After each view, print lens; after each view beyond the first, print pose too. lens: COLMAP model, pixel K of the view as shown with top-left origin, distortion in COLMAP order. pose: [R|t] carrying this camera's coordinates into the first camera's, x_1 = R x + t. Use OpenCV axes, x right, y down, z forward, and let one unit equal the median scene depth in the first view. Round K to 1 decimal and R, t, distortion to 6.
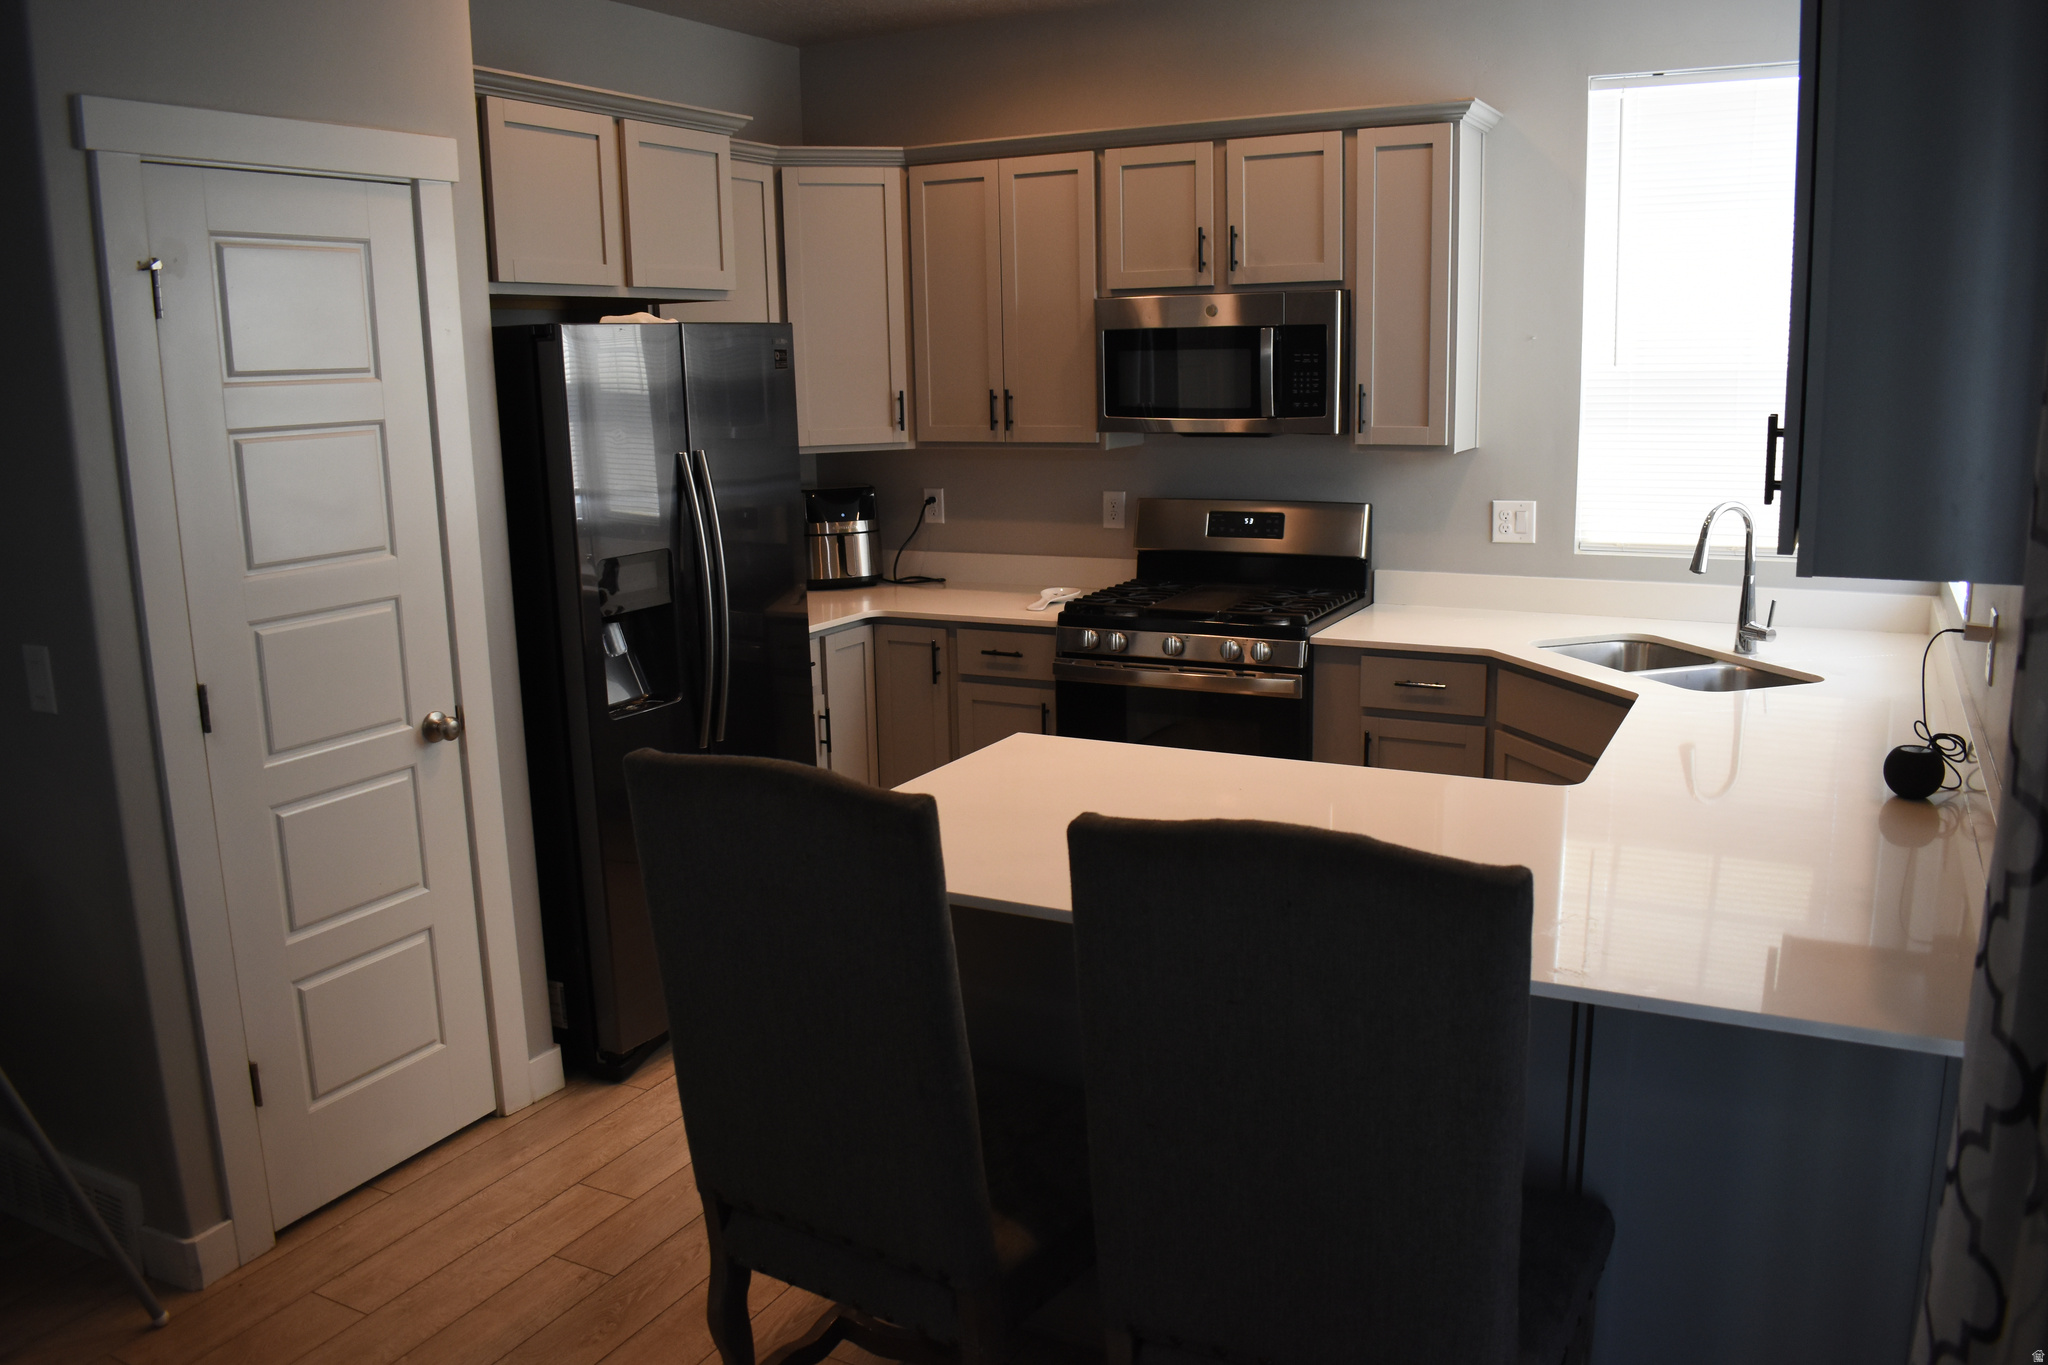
lens RADIAL K [[1600.8, 0, 1030.8], [0, 1600.8, 676.3], [0, 0, 1]] dist [-0.088601, 0.003674]
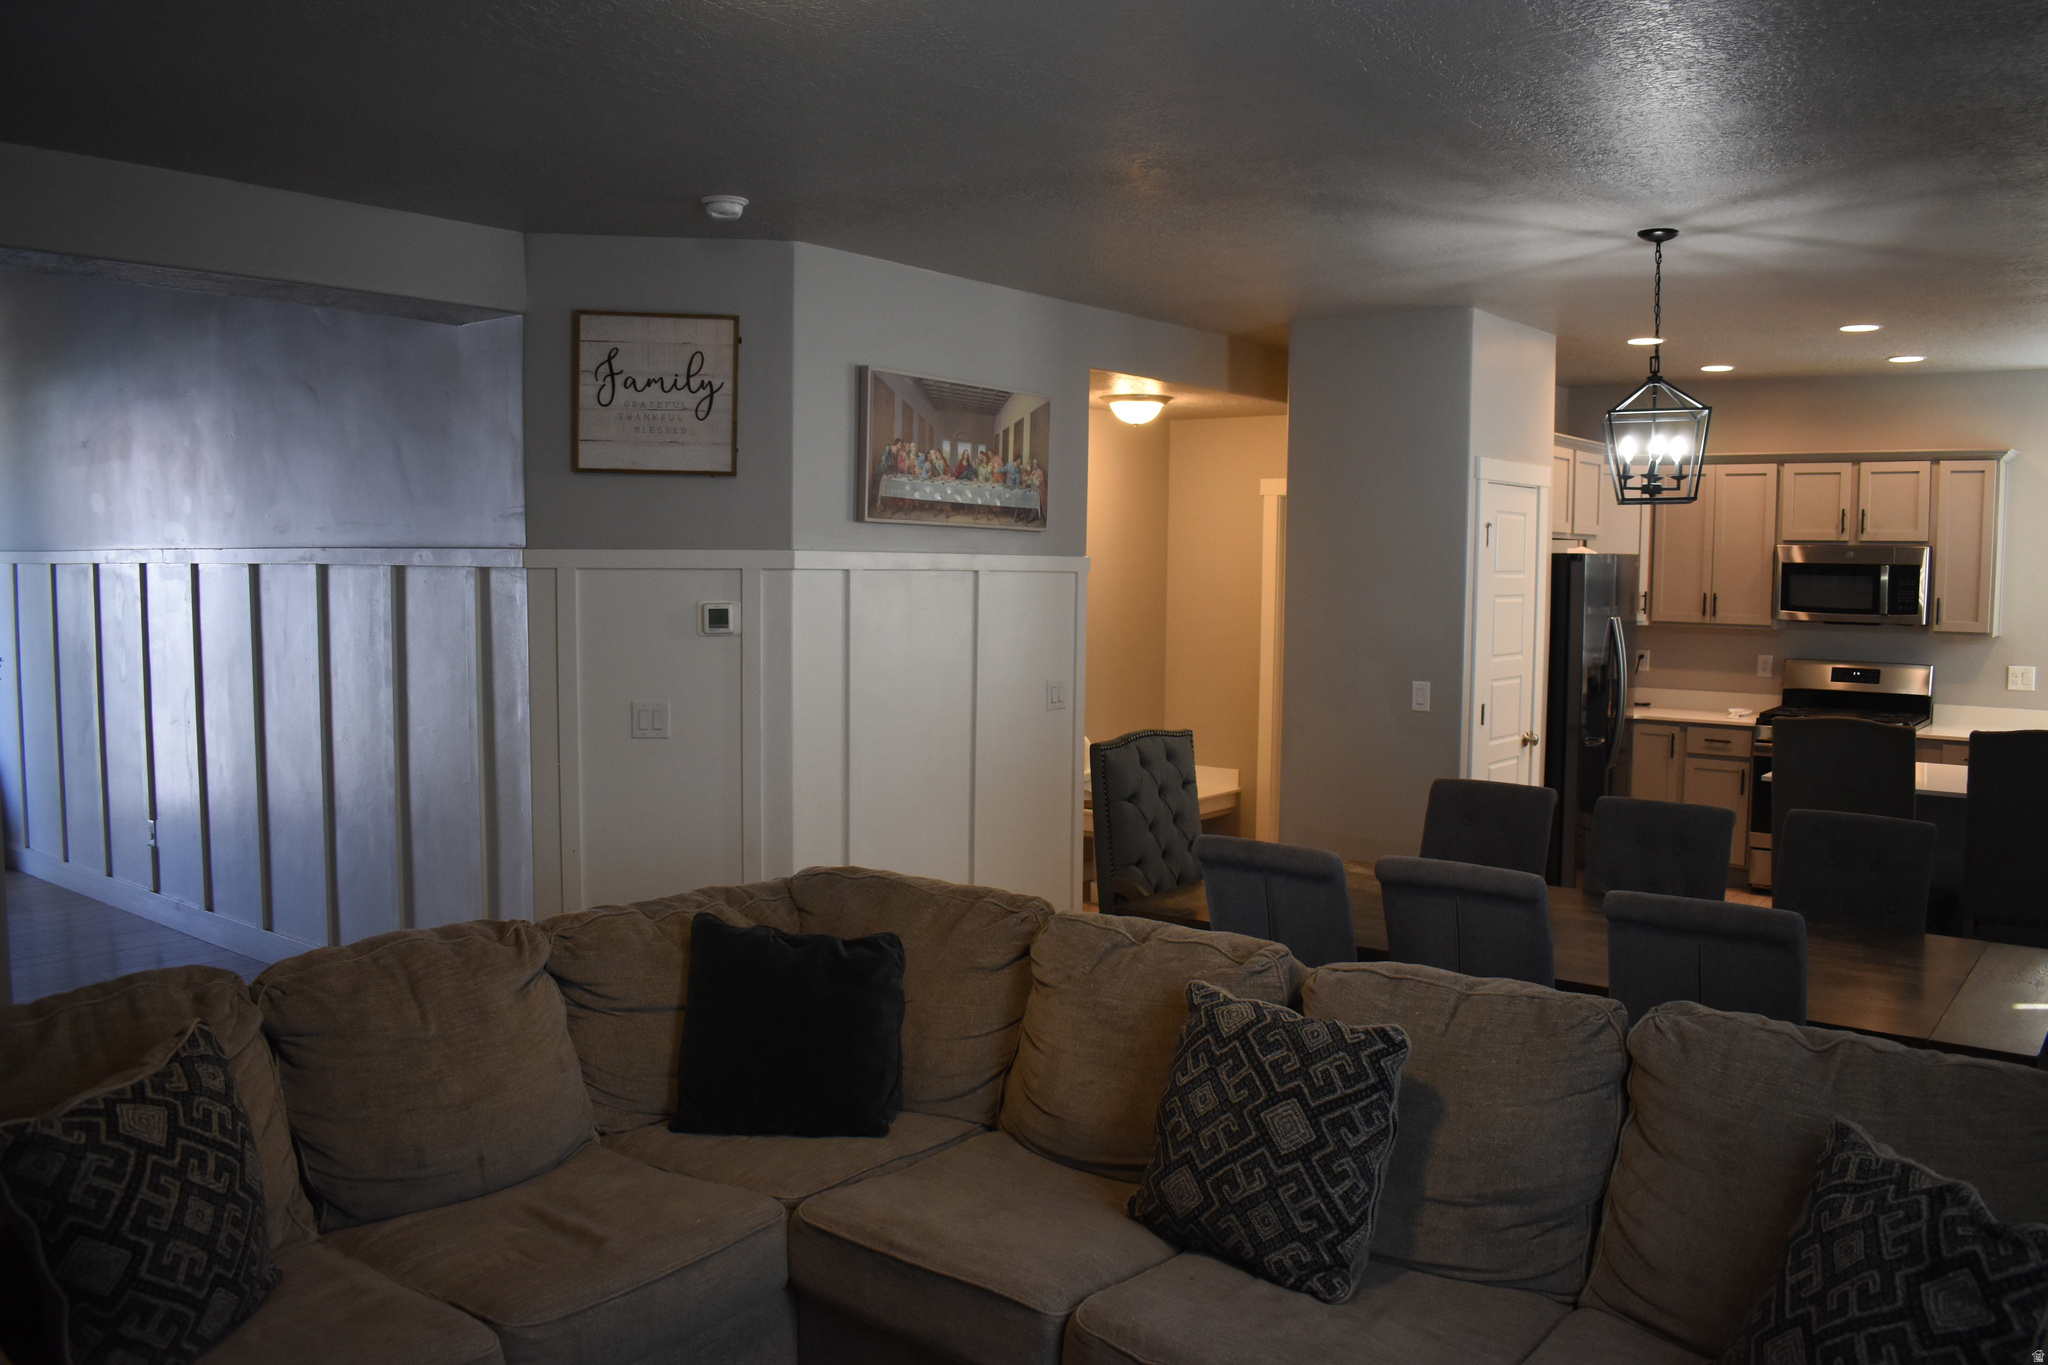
lens RADIAL K [[1600.8, 0, 1030.2], [0, 1600.8, 682.7], [0, 0, 1]] dist [-0.088601, 0.003674]
pose [[0.983706, 0.045098, -0.174035, -0.490326], [-0.065515, 0.991385, -0.113414, 0.178068], [0.167421, 0.122968, 0.978187, -0.880157]]
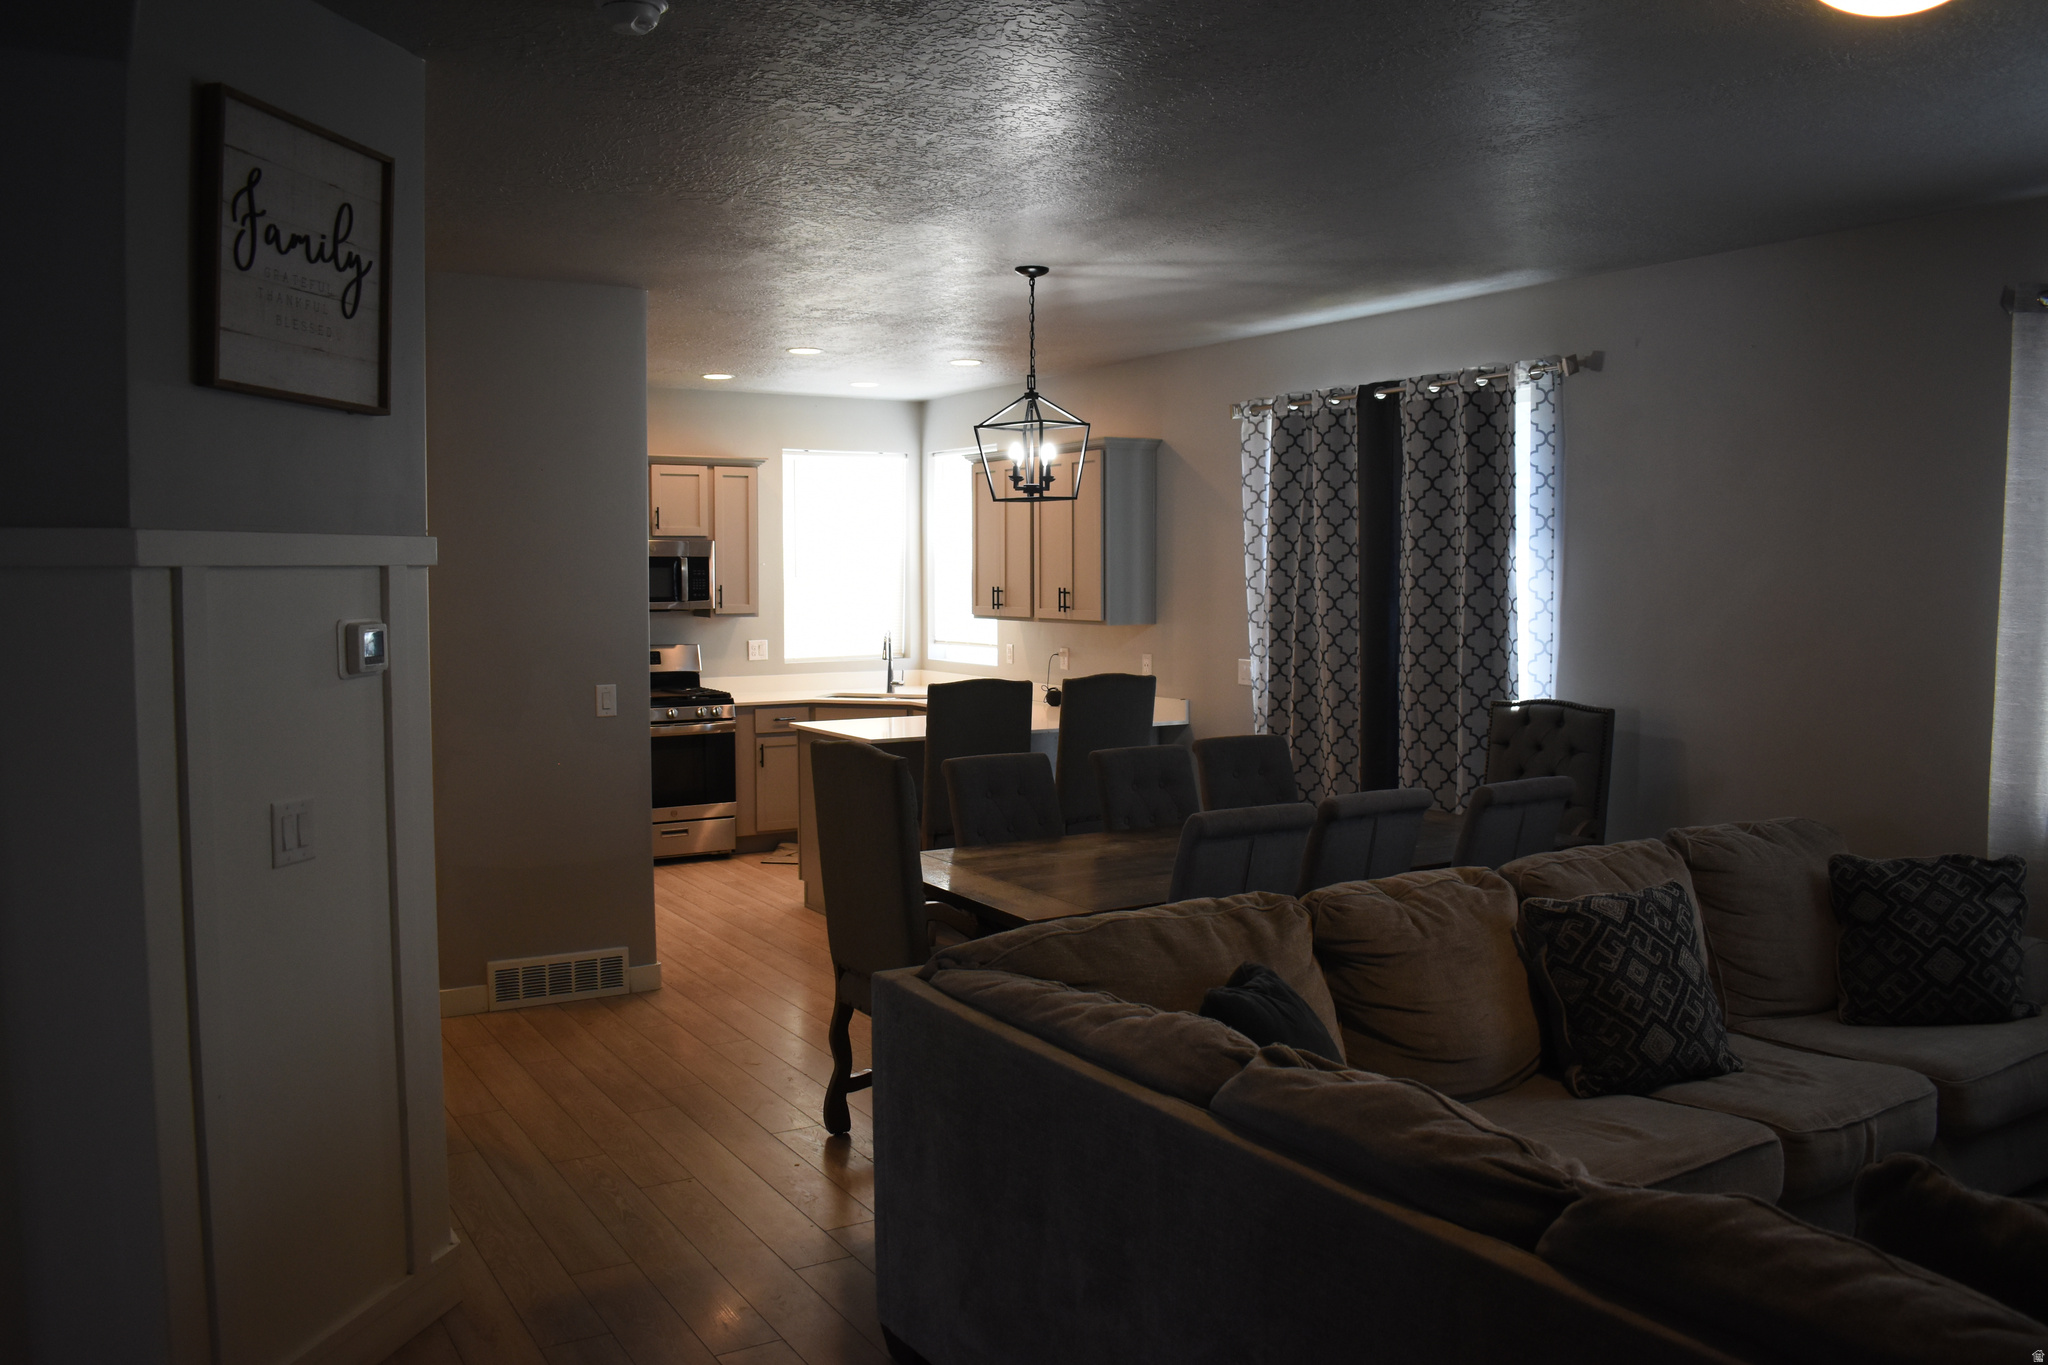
lens RADIAL K [[1600.8, 0, 1031.4], [0, 1600.8, 680.0], [0, 0, 1]] dist [-0.088601, 0.003674]
pose [[0.507361, -0.037560, 0.860915, -1.374539], [0.160341, 0.985718, -0.051488, 0.111968], [-0.846685, 0.164163, 0.506137, -0.386023]]
